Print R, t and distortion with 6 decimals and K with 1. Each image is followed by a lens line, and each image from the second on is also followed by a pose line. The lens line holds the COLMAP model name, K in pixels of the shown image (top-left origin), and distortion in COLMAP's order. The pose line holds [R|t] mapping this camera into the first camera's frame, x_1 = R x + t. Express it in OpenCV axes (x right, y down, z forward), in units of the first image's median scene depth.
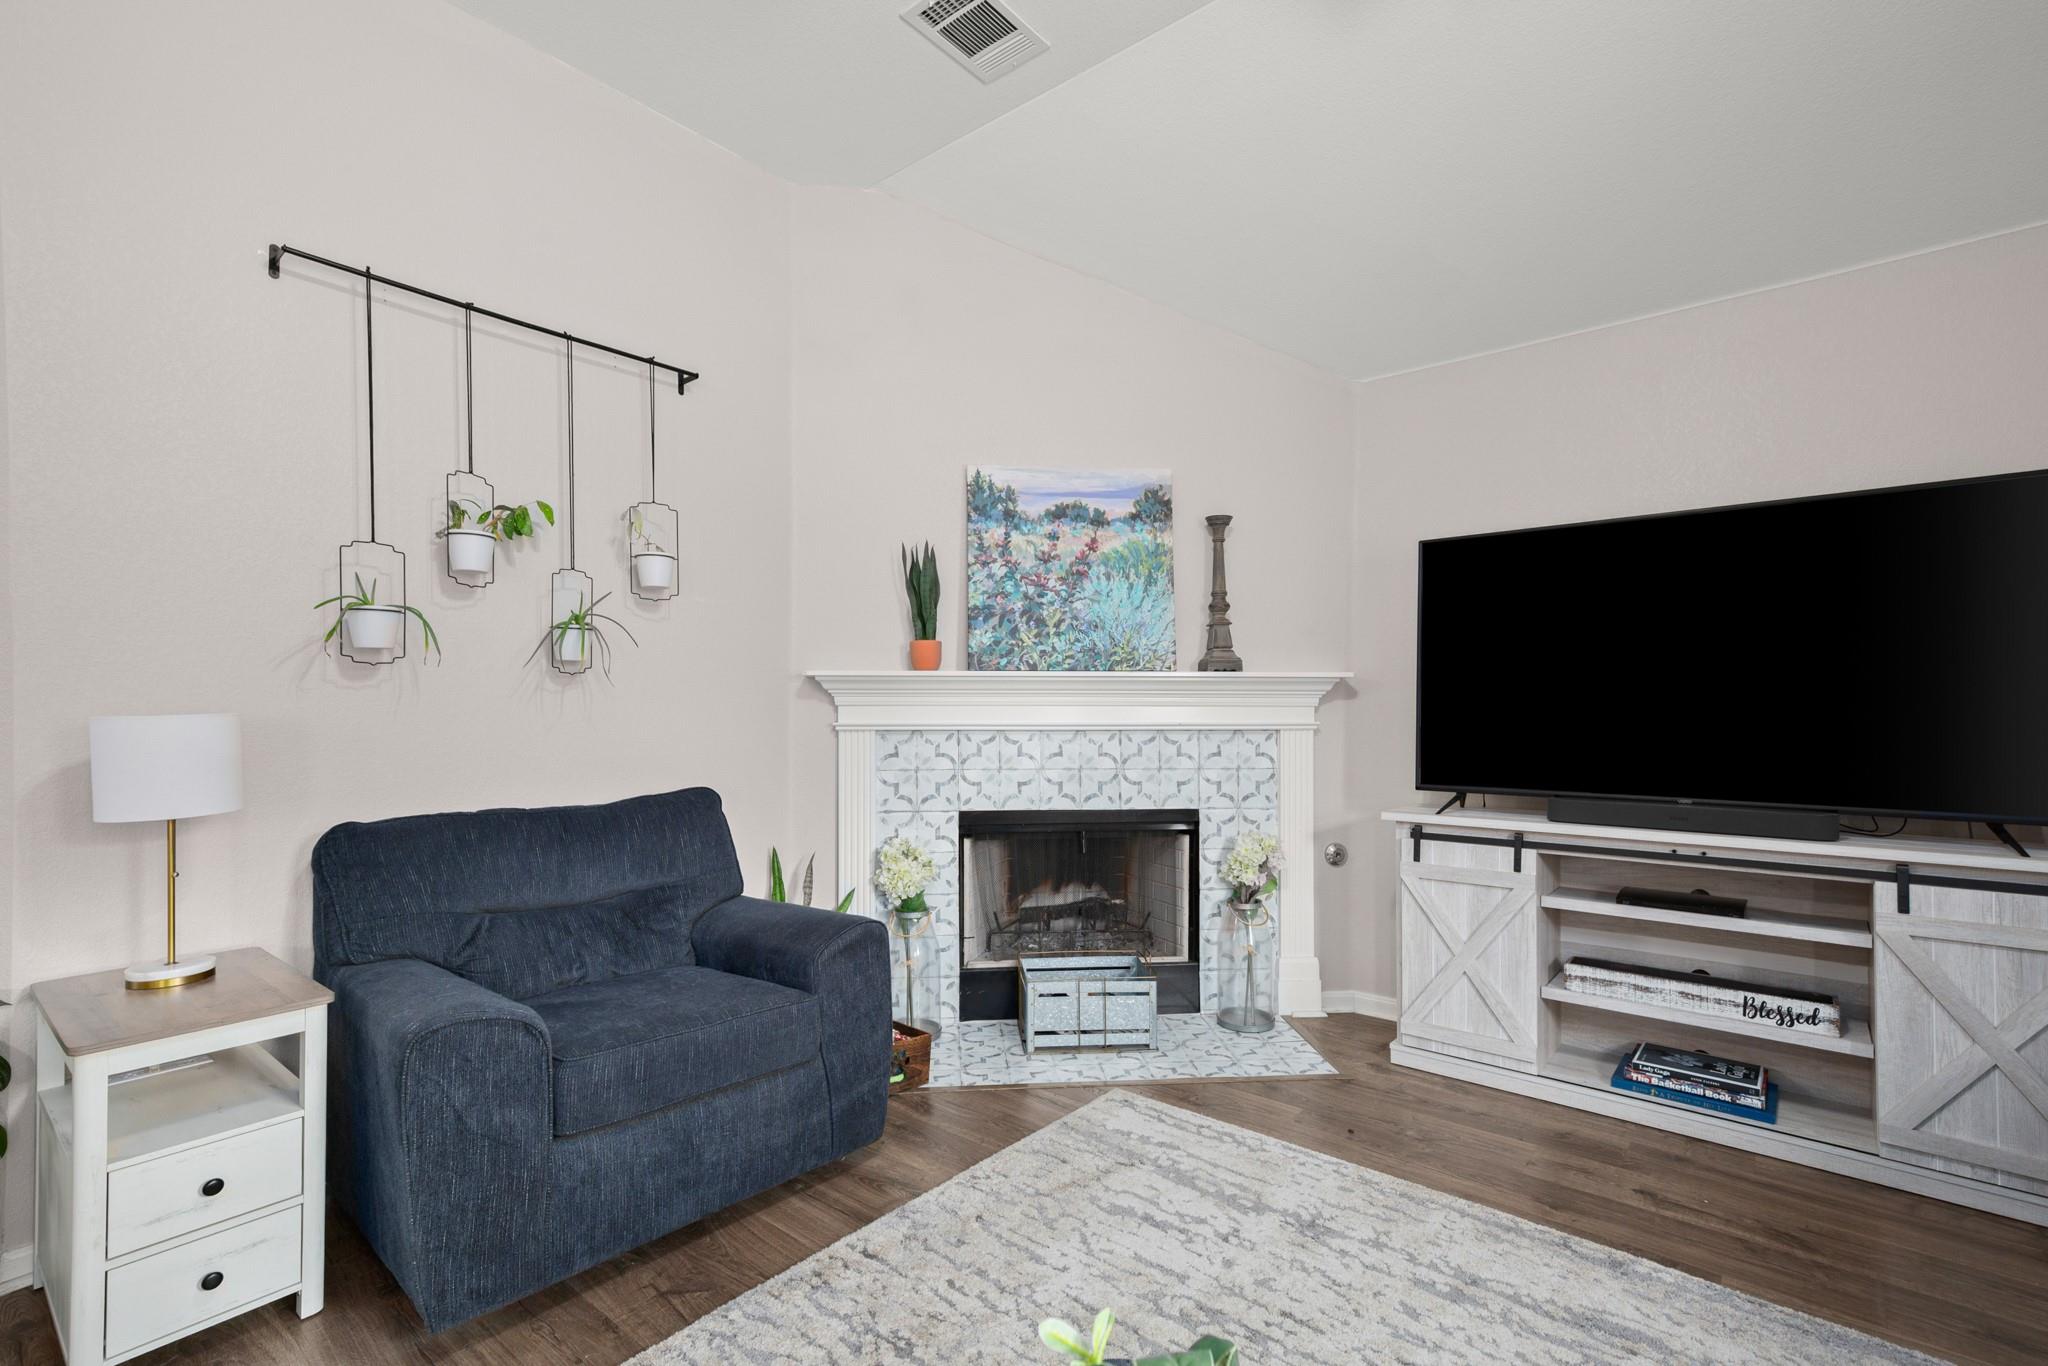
lens RADIAL K [[925.5, 0, 1024.5], [0, 925.5, 710.2], [0, 0, 1]] dist [0.030317, -0.000150]
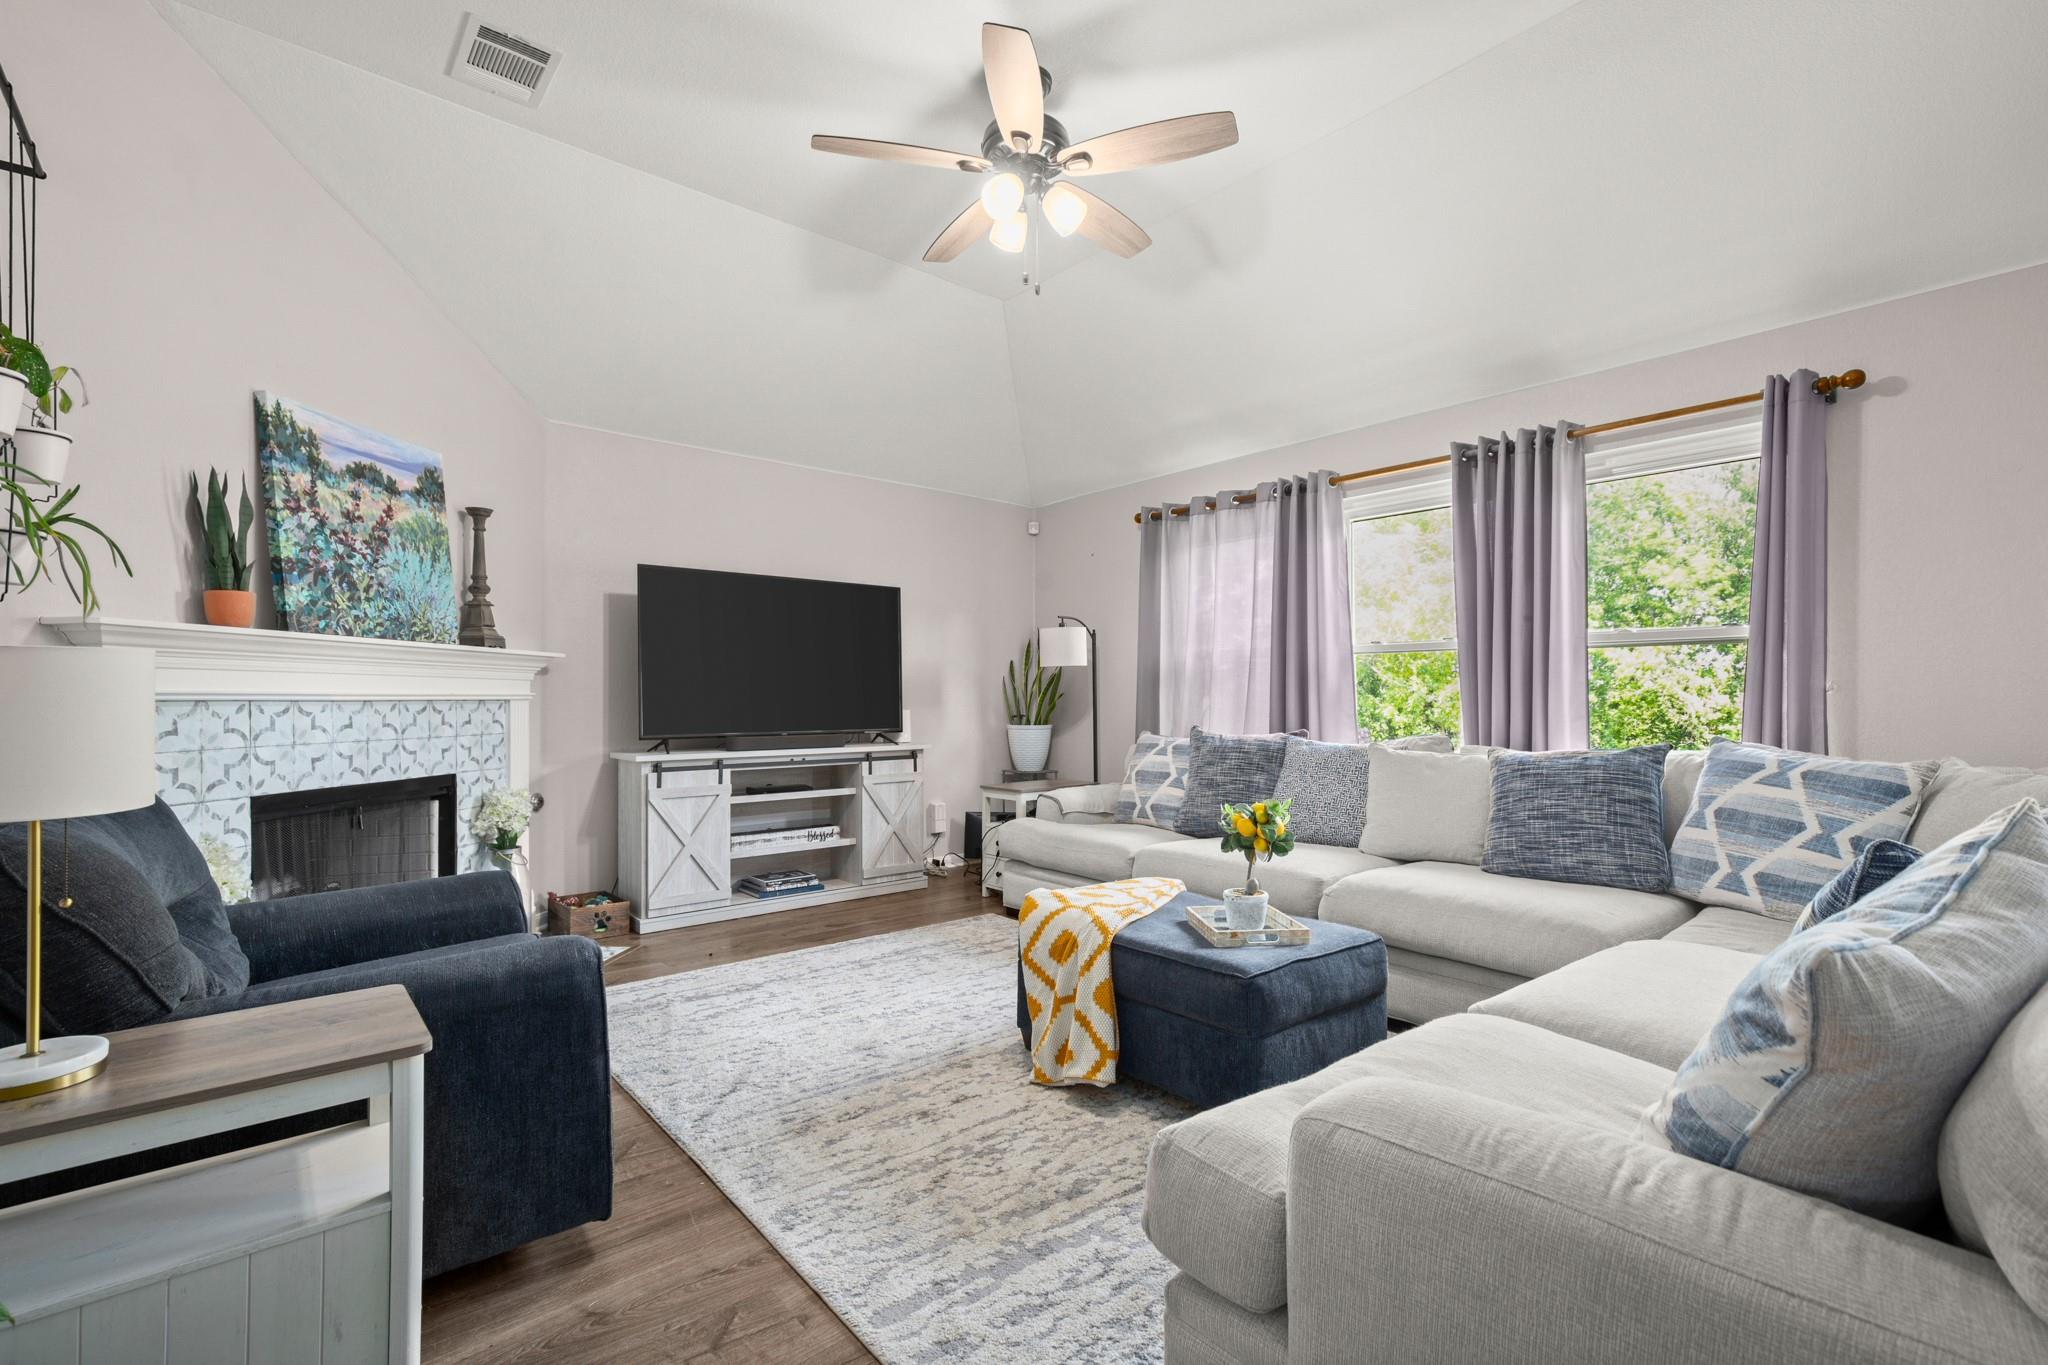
lens RADIAL K [[923.0, 0, 1040.3], [0, 923.0, 691.4], [0, 0, 1]] dist [0.001673, 0.000118]
pose [[0.170791, 0.006708, 0.985285, -0.785577], [0.004402, 0.999962, -0.007571, 0.023160], [-0.985298, 0.005630, 0.170754, 0.151404]]
